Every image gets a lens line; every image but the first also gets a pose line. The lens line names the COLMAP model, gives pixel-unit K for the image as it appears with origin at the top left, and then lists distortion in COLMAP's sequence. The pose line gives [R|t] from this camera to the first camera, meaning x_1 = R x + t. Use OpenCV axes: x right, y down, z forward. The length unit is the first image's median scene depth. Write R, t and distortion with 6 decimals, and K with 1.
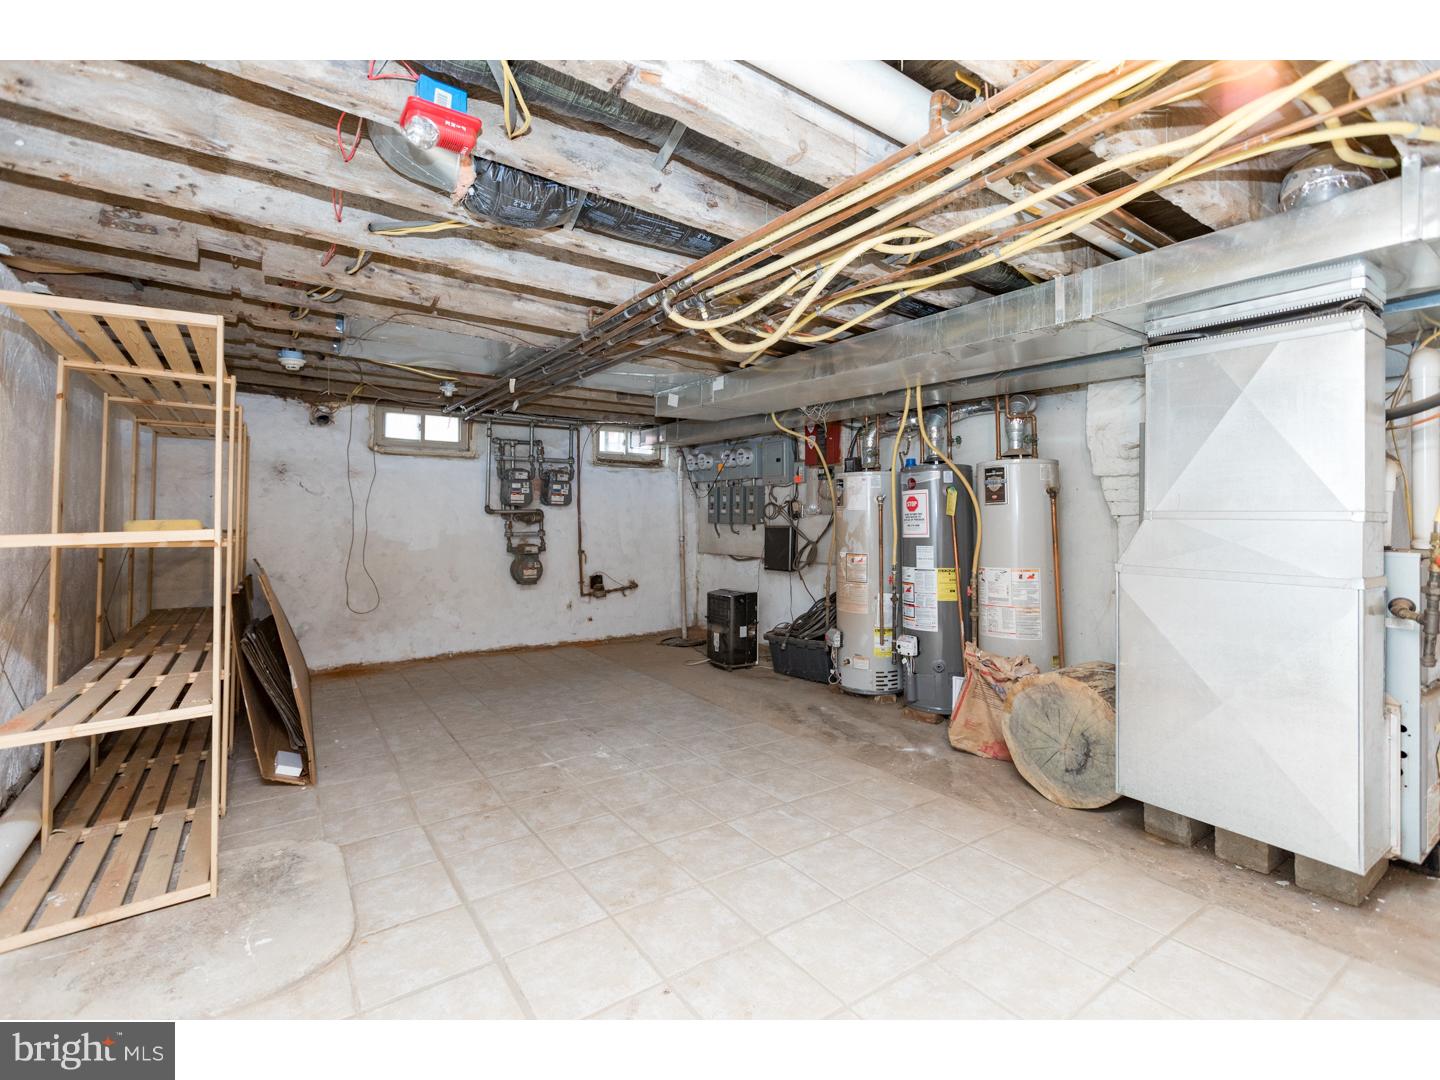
lens RADIAL K [[650.0, 0, 715.8], [0, 650.0, 518.3], [0, 0, 1]] dist [-0.001416, -0.000355]
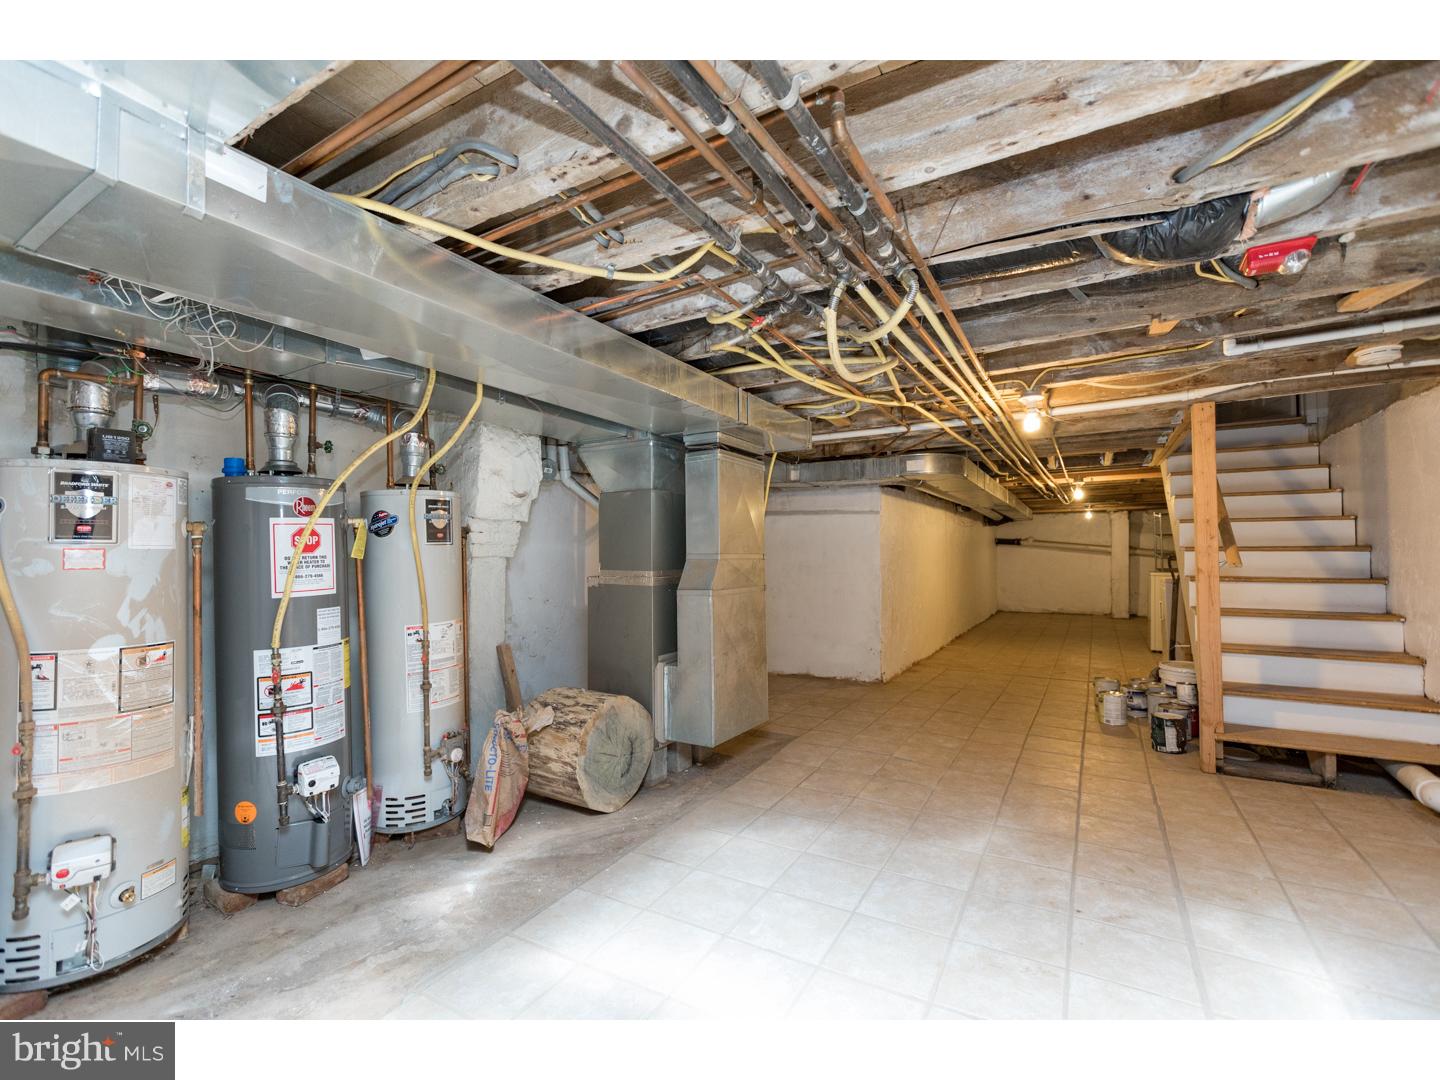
lens RADIAL K [[641.6, 0, 720.0], [0, 641.6, 540.0], [0, 0, 1]] dist [-0.000095, -0.000060]
pose [[-0.419294, 0.013973, 0.907743, -0.405574], [0.003359, 0.999899, -0.013840, -0.013236], [-0.907844, -0.002754, -0.419298, 0.917112]]
